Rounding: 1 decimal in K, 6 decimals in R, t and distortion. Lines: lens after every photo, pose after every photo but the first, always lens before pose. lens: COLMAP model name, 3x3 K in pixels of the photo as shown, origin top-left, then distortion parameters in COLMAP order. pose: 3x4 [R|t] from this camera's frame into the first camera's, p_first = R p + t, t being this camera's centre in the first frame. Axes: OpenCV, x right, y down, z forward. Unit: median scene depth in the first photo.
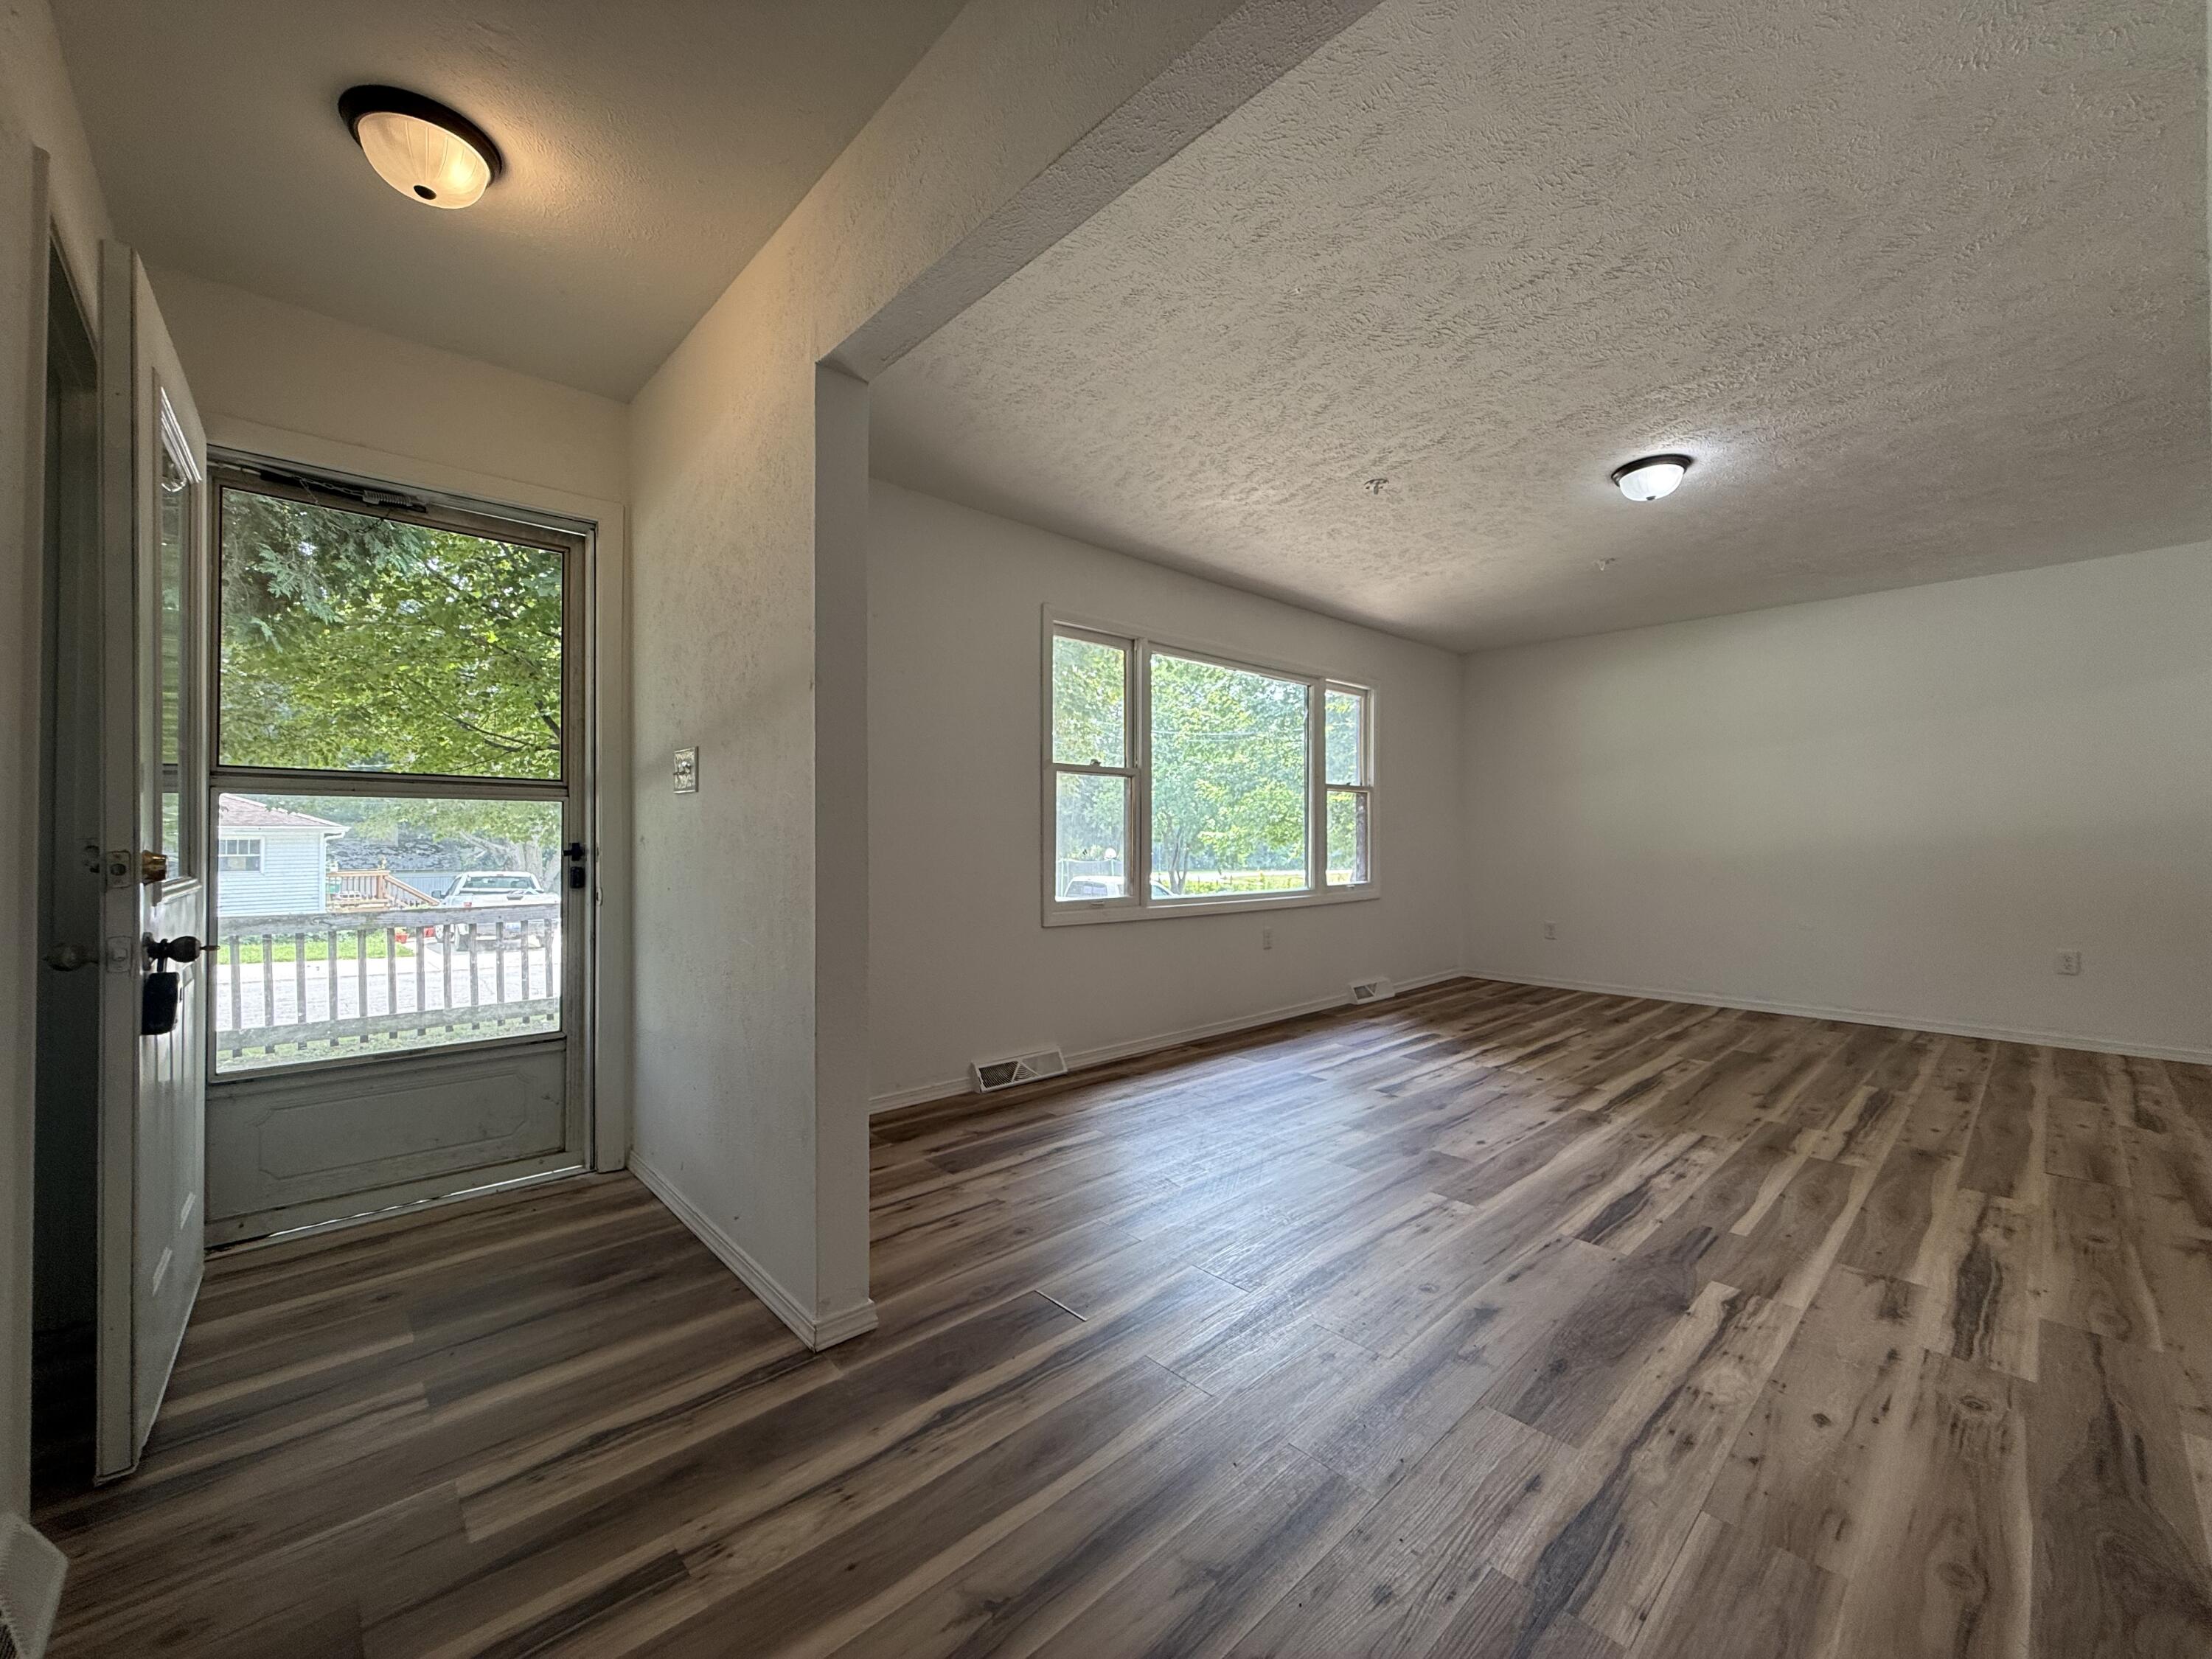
lens RADIAL K [[881.2, 0, 1101.7], [0, 881.2, 828.6], [0, 0, 1]] dist [-0.001627, 0.000828]
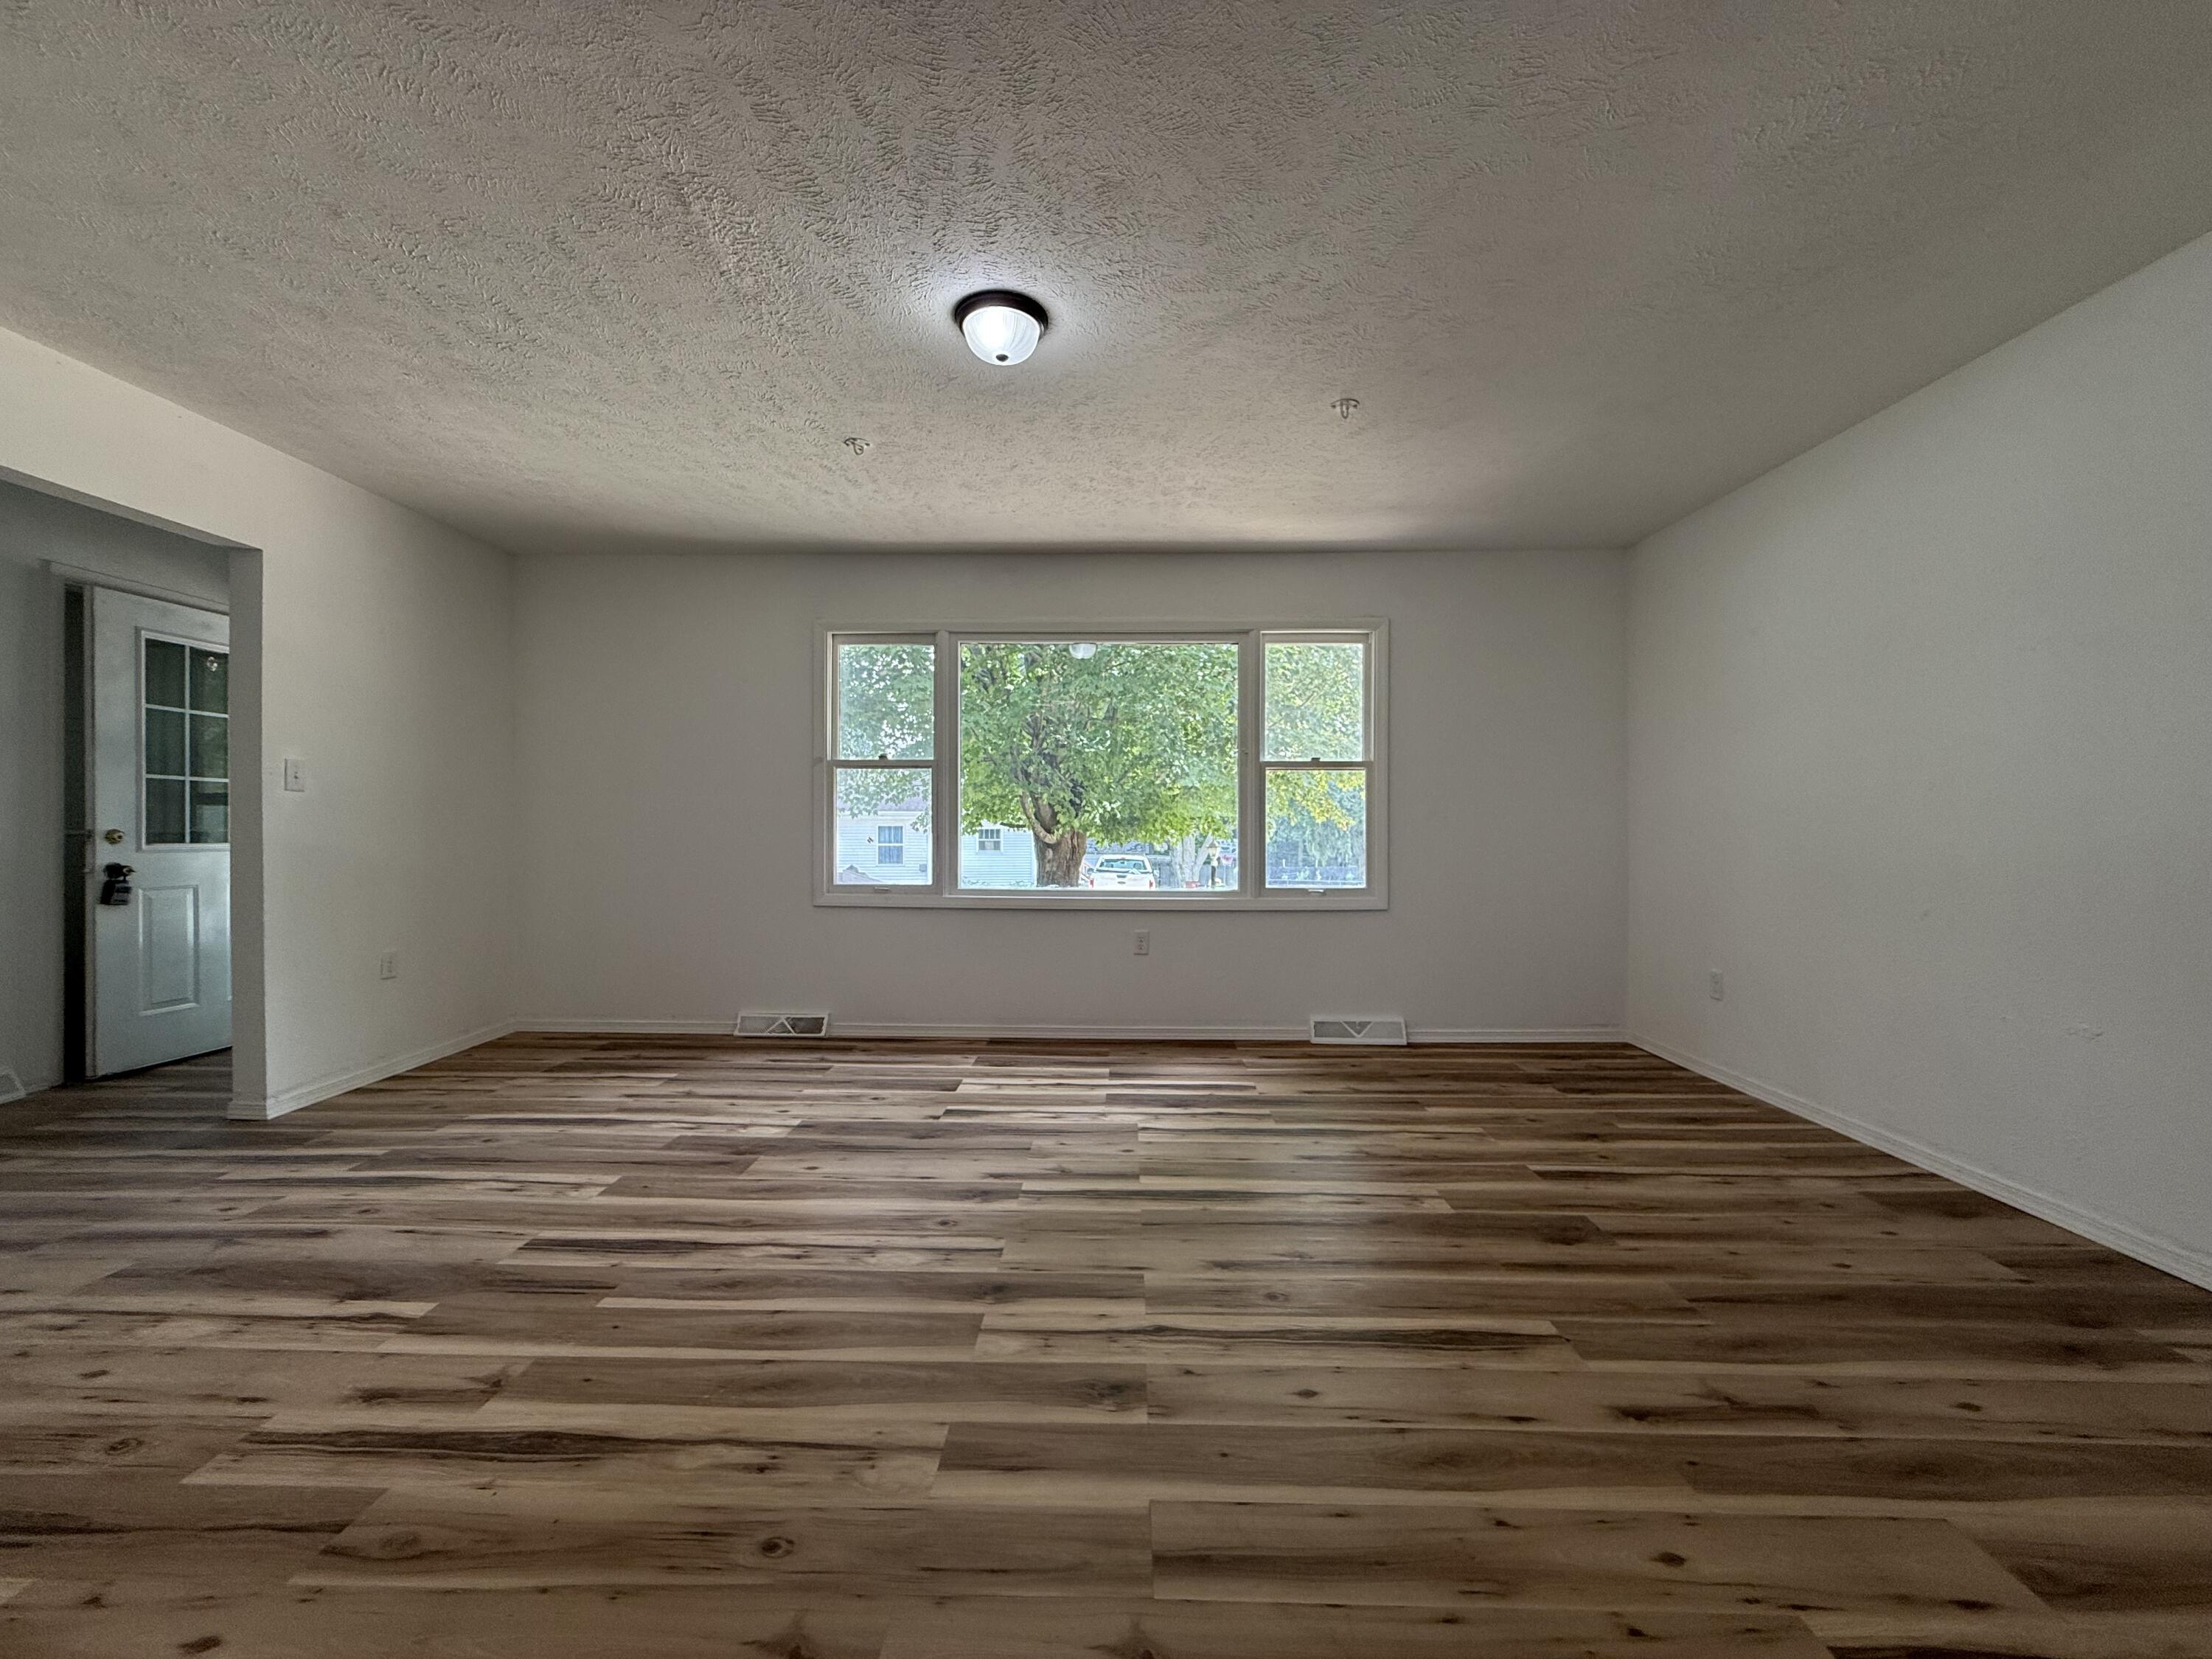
lens RADIAL K [[881.2, 0, 1101.7], [0, 881.2, 828.6], [0, 0, 1]] dist [-0.001627, 0.000828]
pose [[0.717750, 0.002761, -0.696296, 1.088282], [0.003610, 0.999964, 0.007687, 0.005986], [0.696292, -0.008031, 0.717714, 0.489546]]
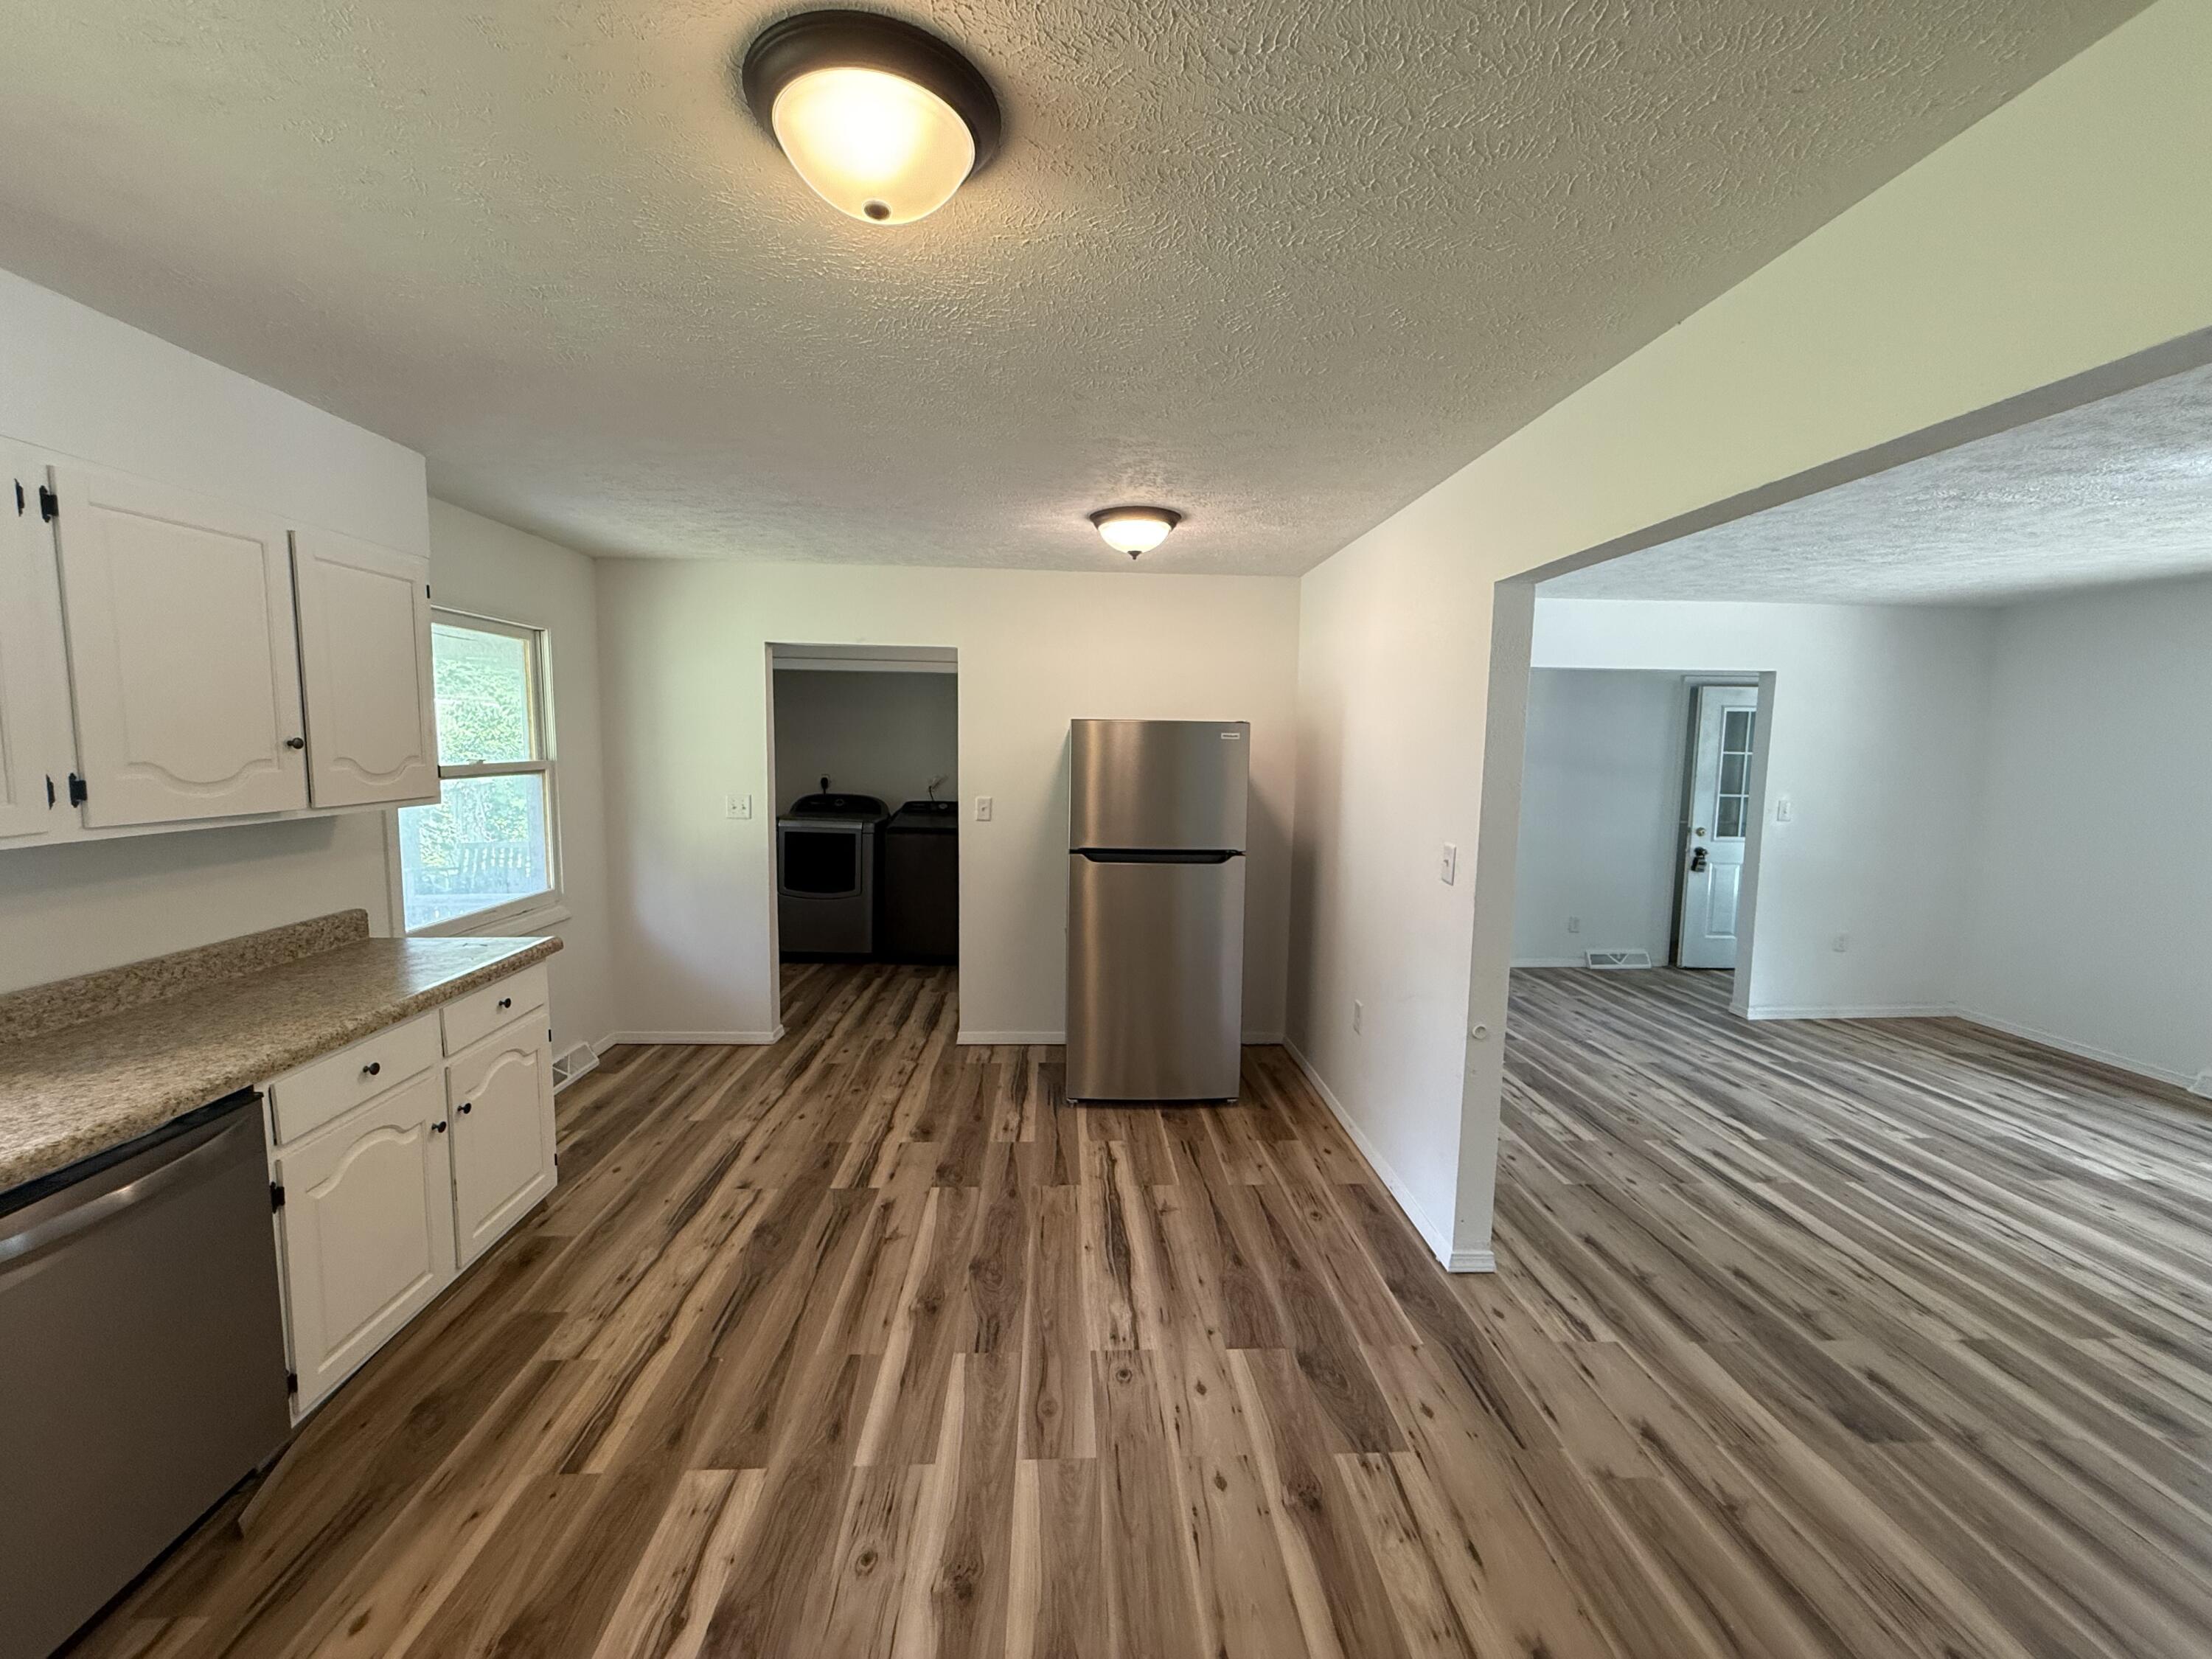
lens RADIAL K [[882.9, 0, 1102.1], [0, 882.9, 828.7], [0, 0, 1]] dist [-0.001088, 0.000849]
pose [[-0.639182, 0.068188, -0.766026, 1.666616], [-0.007859, 0.995430, 0.095165, -0.146295], [0.769015, 0.066848, -0.635726, 0.625970]]
